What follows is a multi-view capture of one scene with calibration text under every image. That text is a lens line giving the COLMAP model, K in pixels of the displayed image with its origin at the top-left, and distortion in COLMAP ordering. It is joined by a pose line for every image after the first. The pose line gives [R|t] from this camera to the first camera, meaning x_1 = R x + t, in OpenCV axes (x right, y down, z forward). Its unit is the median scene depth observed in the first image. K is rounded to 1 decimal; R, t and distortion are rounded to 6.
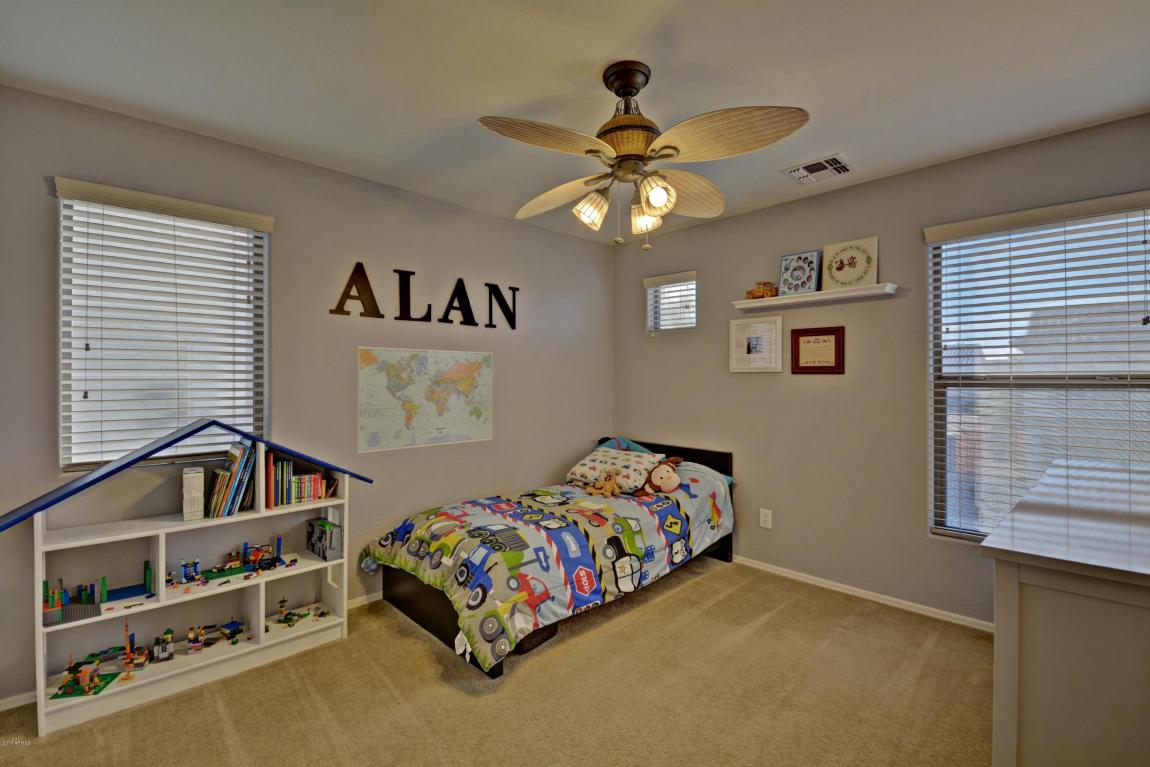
lens RADIAL K [[502.7, 0, 579.5], [0, 502.7, 375.6], [0, 0, 1]] dist [0.028017, -0.024128]
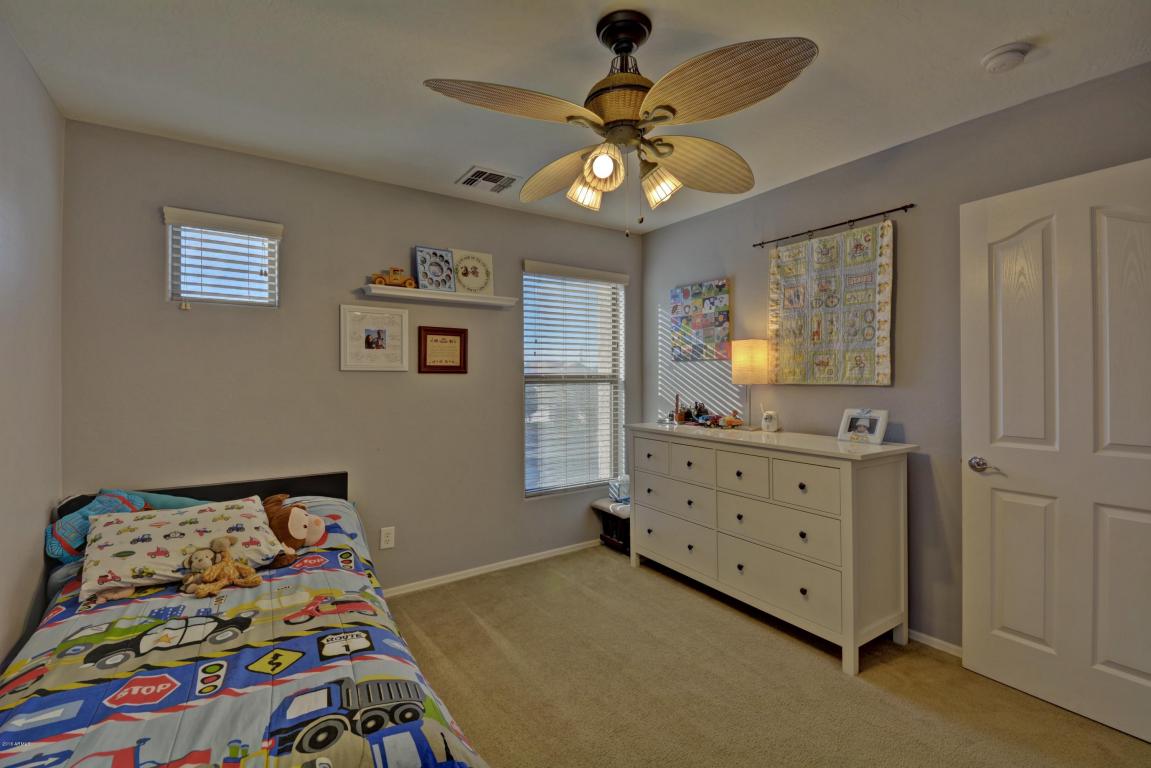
lens RADIAL K [[505.7, 0, 577.2], [0, 505.7, 379.3], [0, 0, 1]] dist [0.033684, -0.030637]
pose [[0.169654, -0.003020, 0.985499, -0.495489], [0.000131, 0.999995, 0.003042, 0.005588], [-0.985504, -0.000387, 0.169653, 0.586858]]
